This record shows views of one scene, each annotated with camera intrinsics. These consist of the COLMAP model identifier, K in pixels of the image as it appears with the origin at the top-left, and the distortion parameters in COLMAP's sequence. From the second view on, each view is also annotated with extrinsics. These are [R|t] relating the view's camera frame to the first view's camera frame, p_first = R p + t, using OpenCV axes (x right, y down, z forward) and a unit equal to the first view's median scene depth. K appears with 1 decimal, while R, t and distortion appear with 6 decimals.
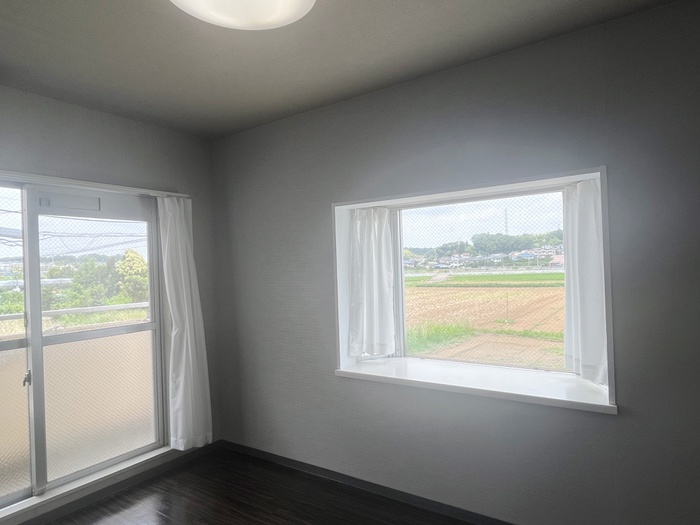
lens RADIAL K [[433.8, 0, 349.9], [0, 433.8, 262.5], [0, 0, 1]] dist [-0.006259, -0.006695]
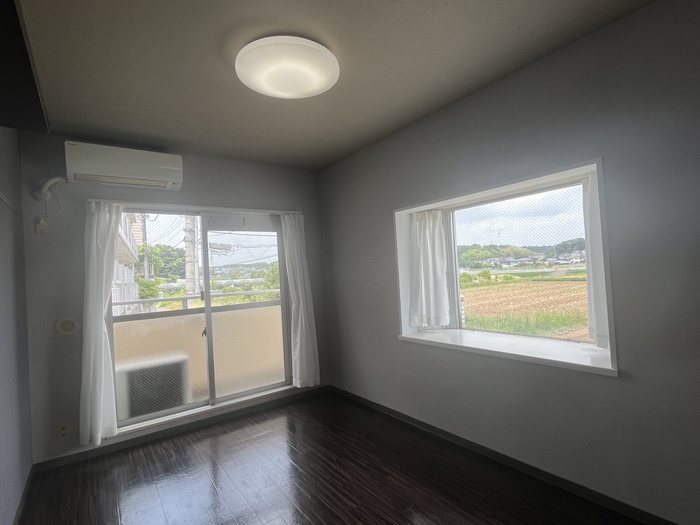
lens RADIAL K [[350.8, 0, 350.7], [0, 350.8, 263.3], [0, 0, 1]] dist [0.003011, -0.000169]
pose [[0.944710, -0.028090, -0.326703, 0.171401], [0.028295, 0.999591, -0.004128, 0.025857], [0.326685, -0.005344, 0.945118, -0.056912]]
